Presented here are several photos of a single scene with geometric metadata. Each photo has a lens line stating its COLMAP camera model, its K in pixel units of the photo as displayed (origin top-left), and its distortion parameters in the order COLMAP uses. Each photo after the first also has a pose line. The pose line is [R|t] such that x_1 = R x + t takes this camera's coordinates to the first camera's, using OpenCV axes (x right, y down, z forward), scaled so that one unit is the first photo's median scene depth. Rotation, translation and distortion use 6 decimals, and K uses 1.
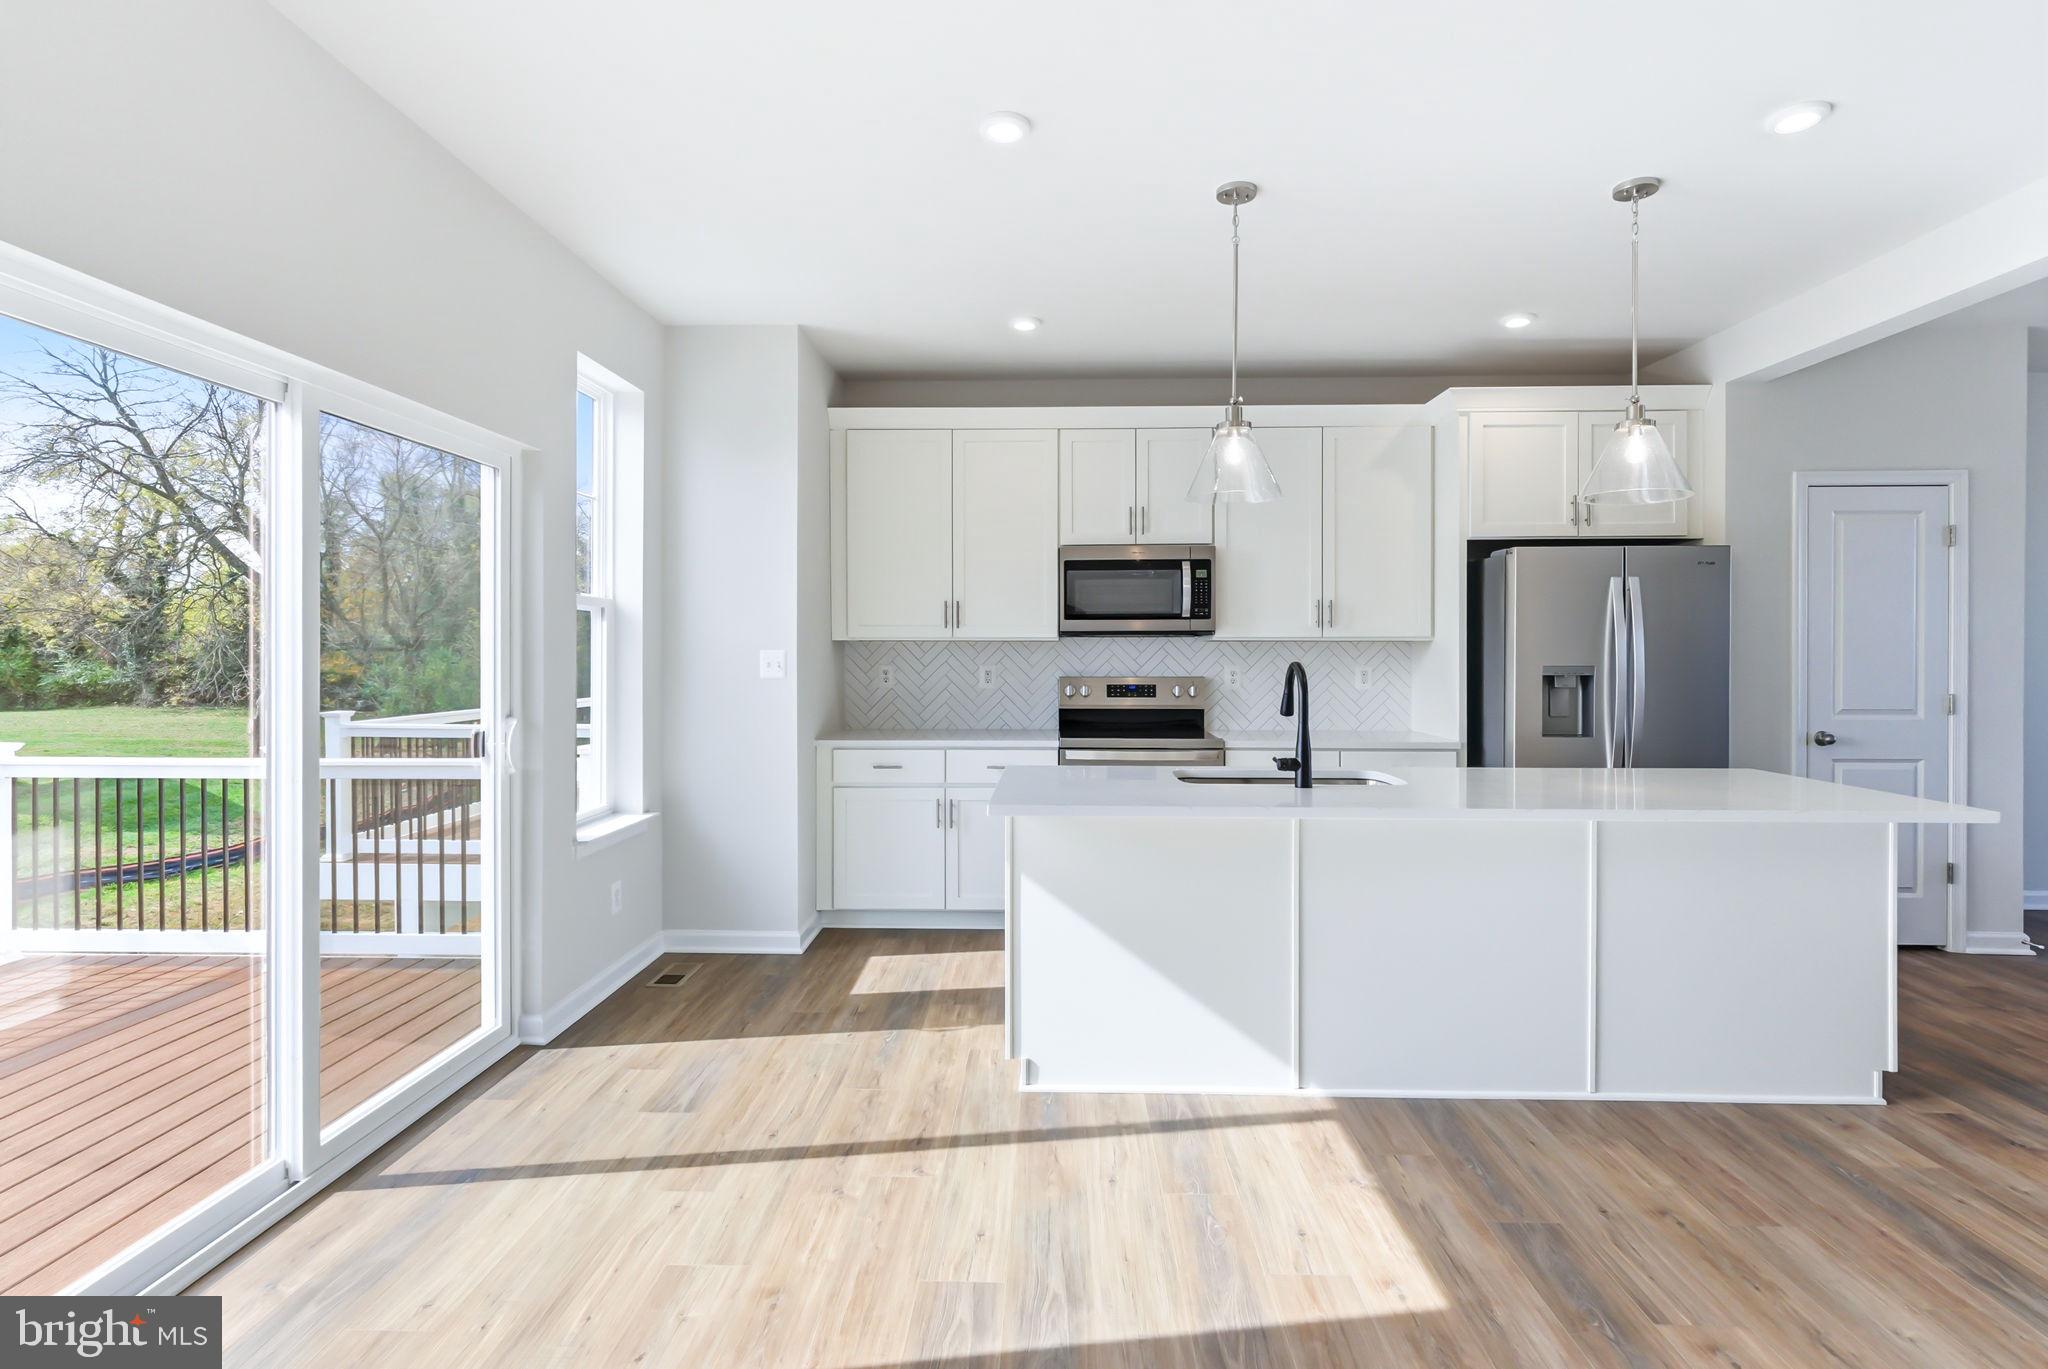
lens RADIAL K [[995.8, 0, 1019.7], [0, 995.8, 666.6], [0, 0, 1]] dist [0.000021, 0.000170]
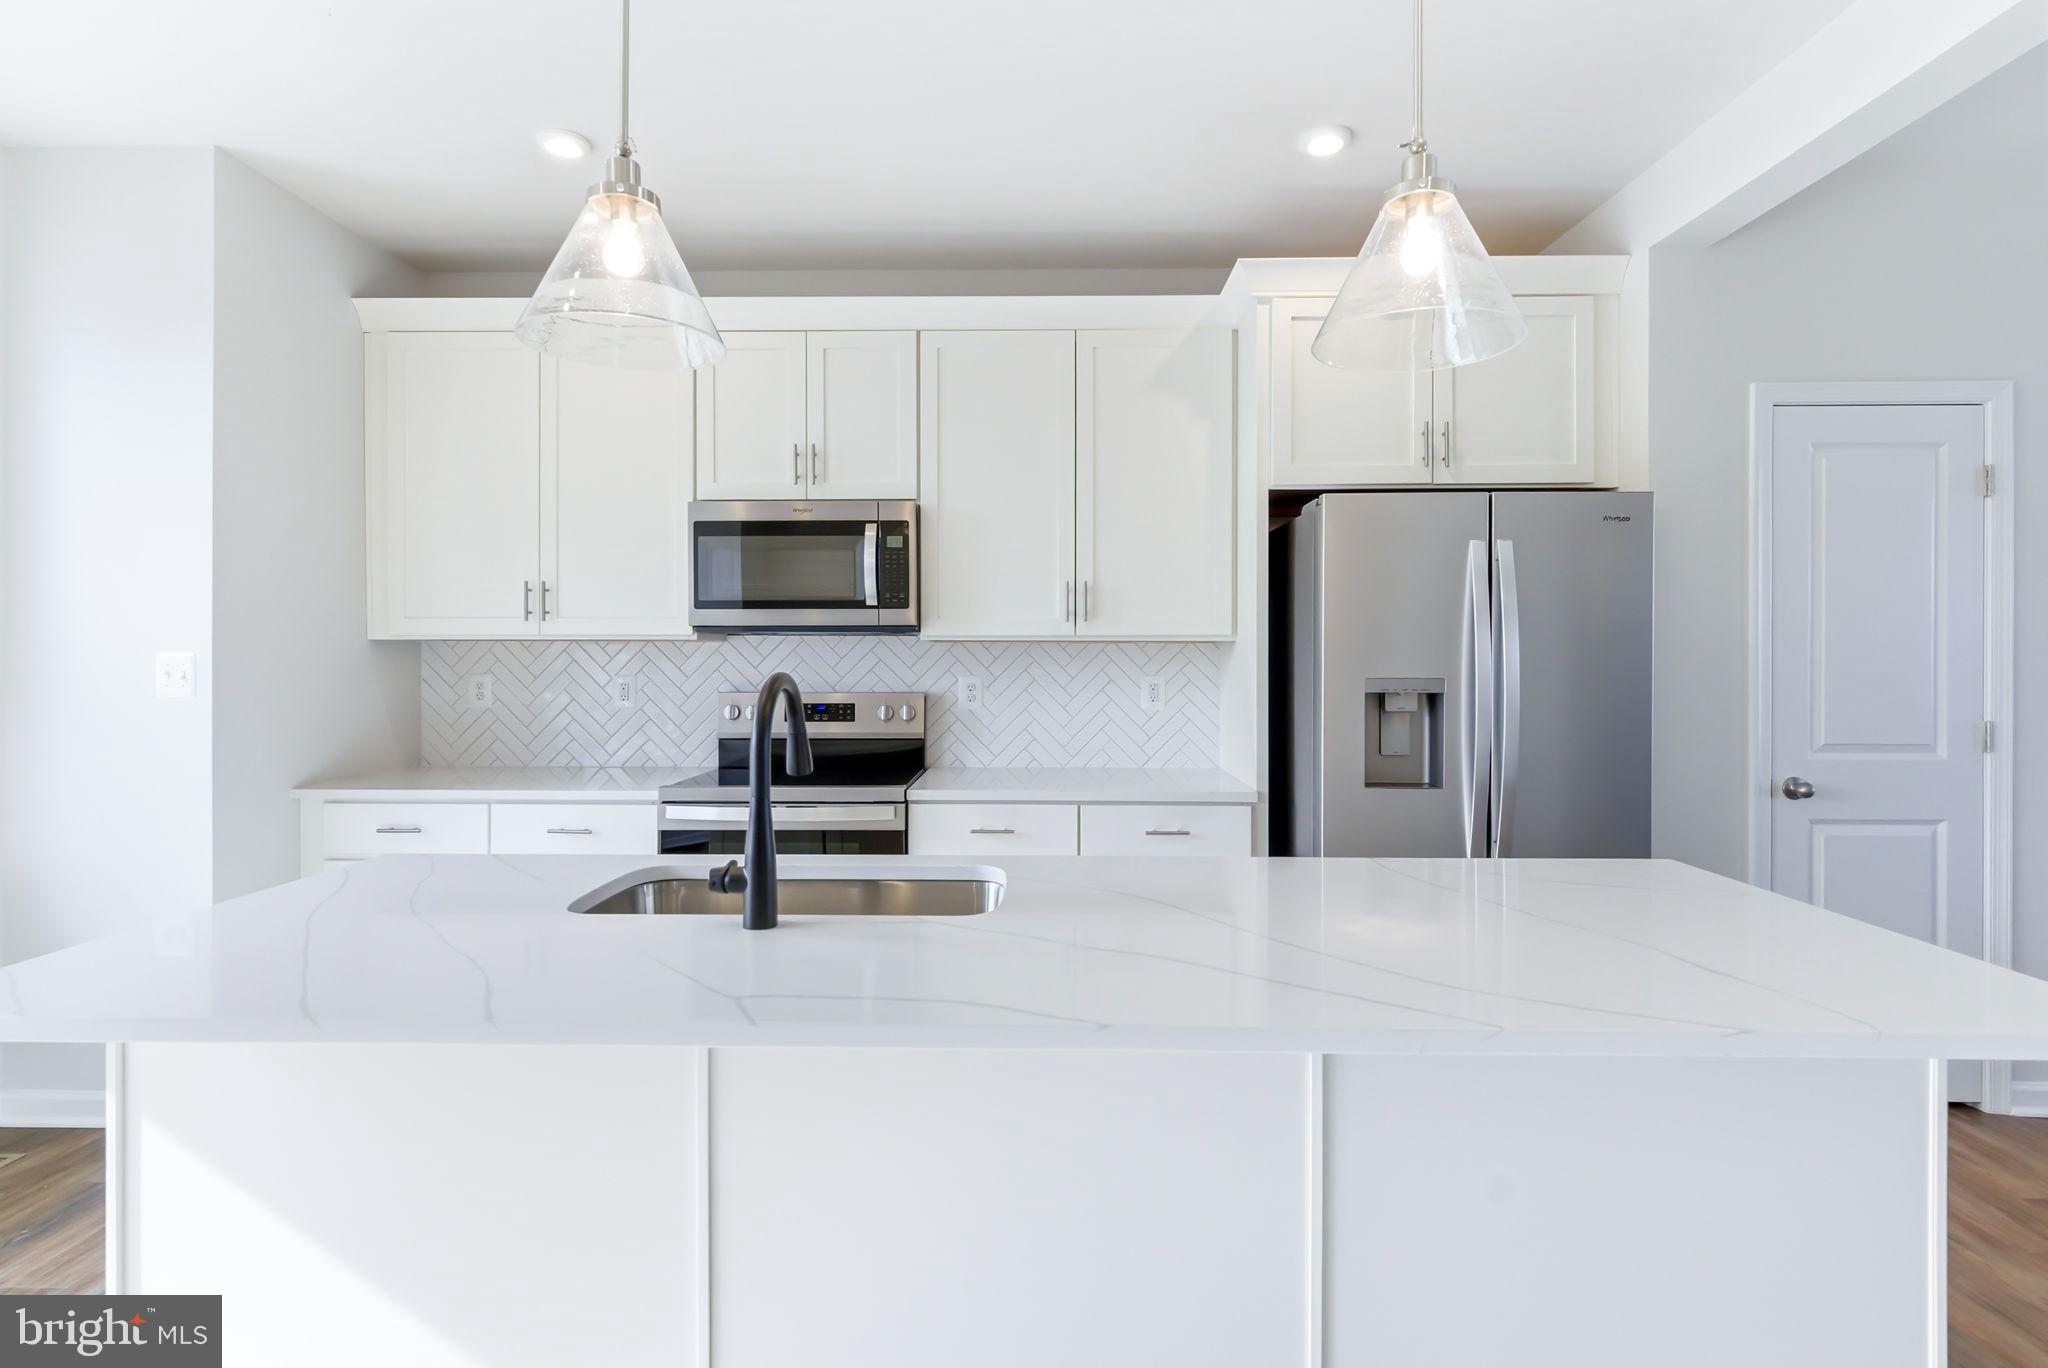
lens RADIAL K [[995.8, 0, 1013.7], [0, 995.8, 669.9], [0, 0, 1]] dist [0.000021, 0.000170]
pose [[0.999900, 0.000748, 0.014153, 0.256800], [-0.000705, 0.999995, -0.003032, -0.003691], [-0.014155, 0.003022, 0.999895, 0.319485]]
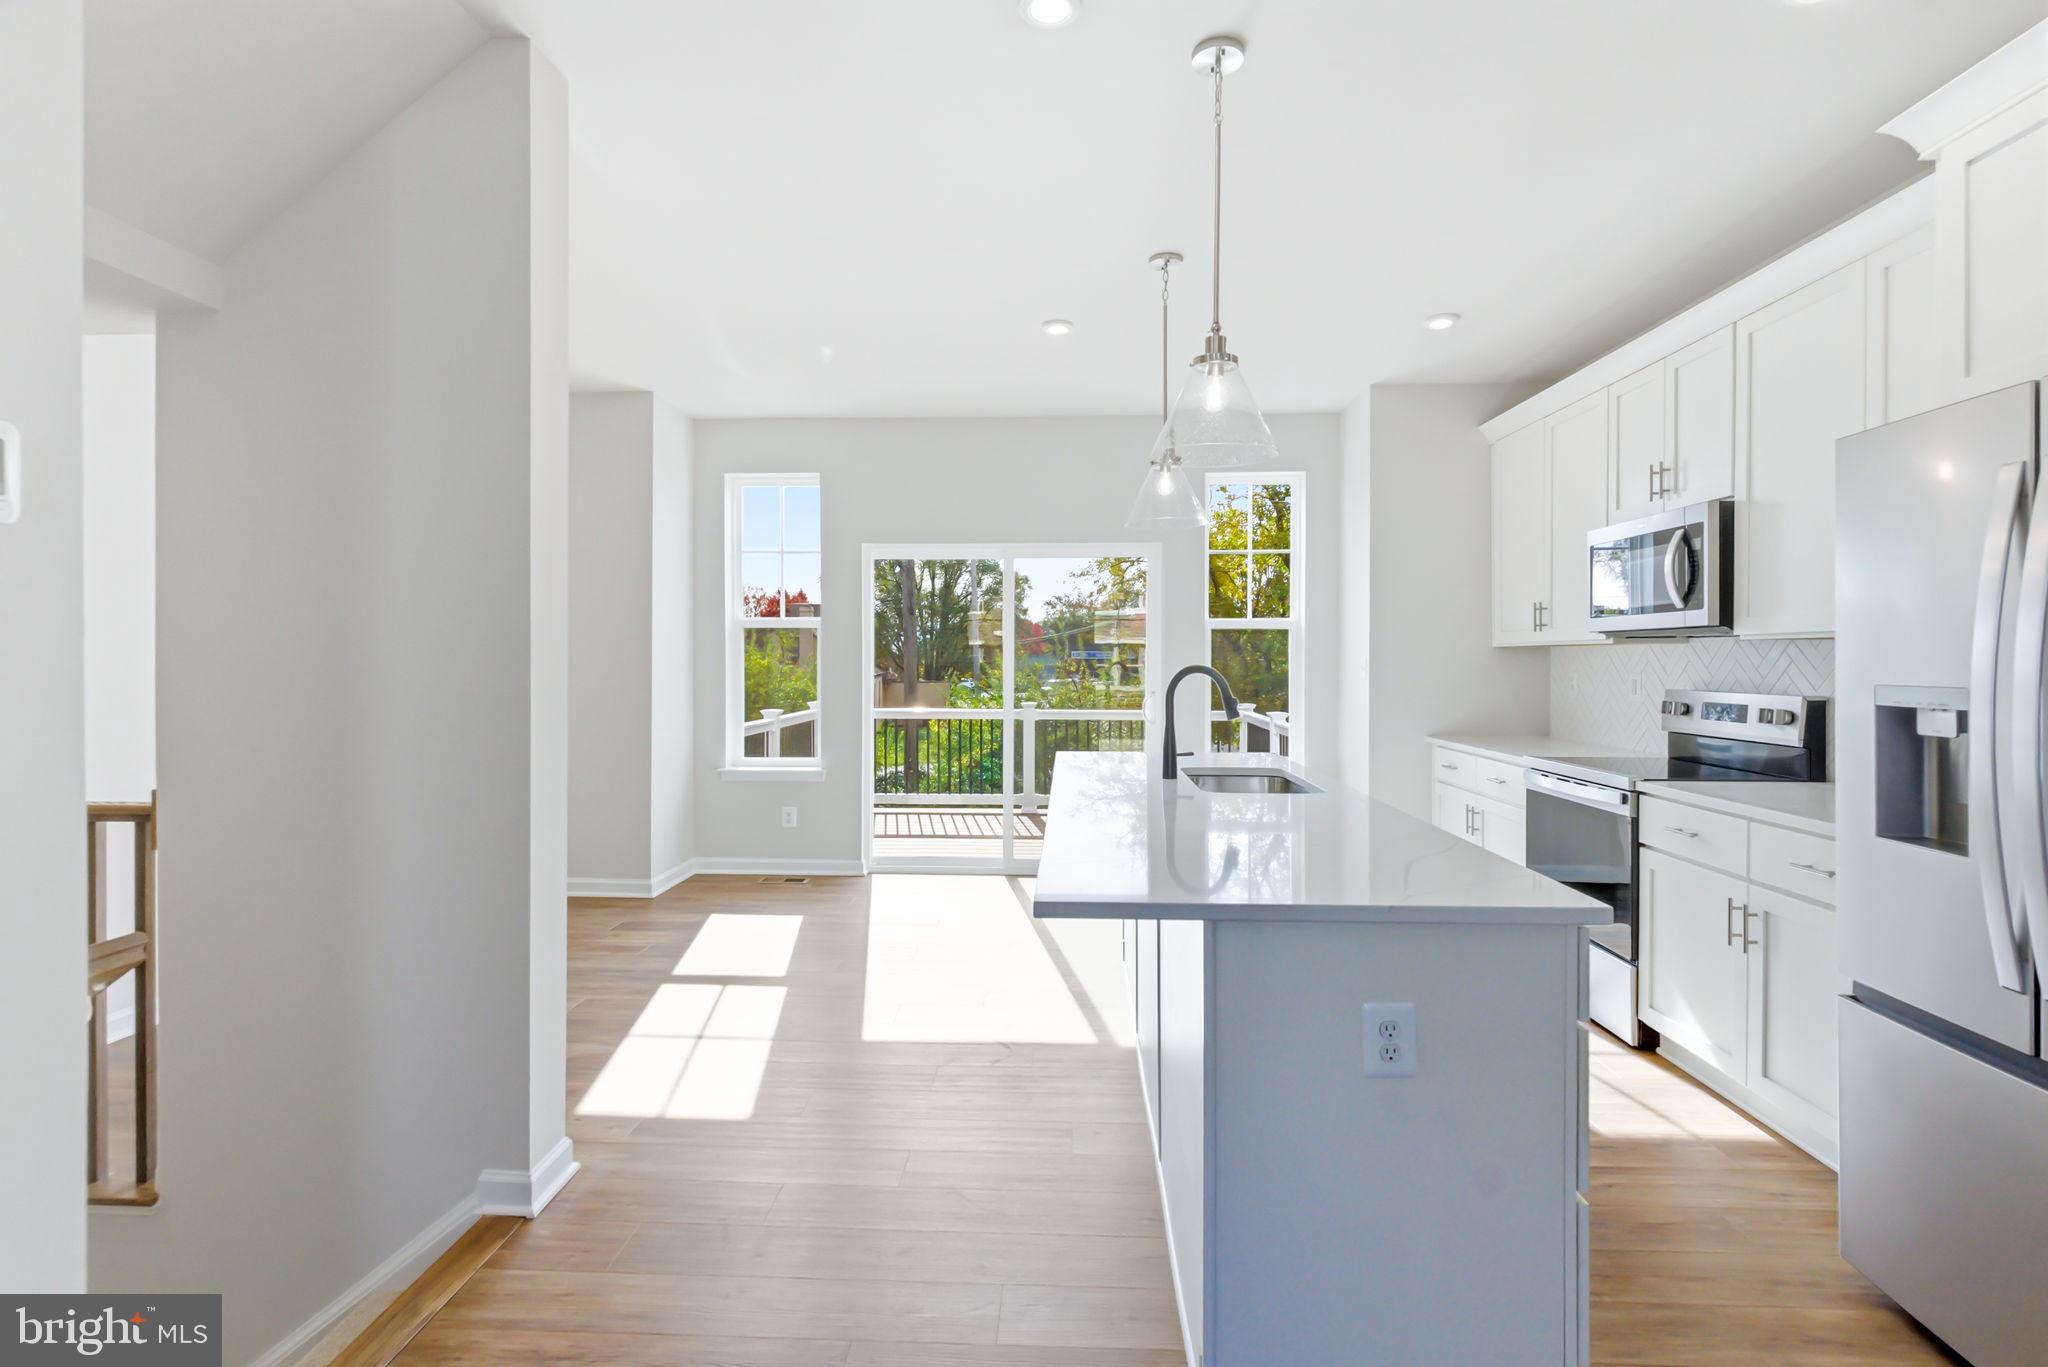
lens RADIAL K [[995.8, 0, 1025.4], [0, 995.8, 671.6], [0, 0, 1]] dist [0.000021, 0.000170]
pose [[-0.004761, 0.008801, -0.999950, 0.886053], [-0.002260, 0.999959, 0.008812, -0.009760], [0.999986, 0.002302, -0.004741, 0.540895]]
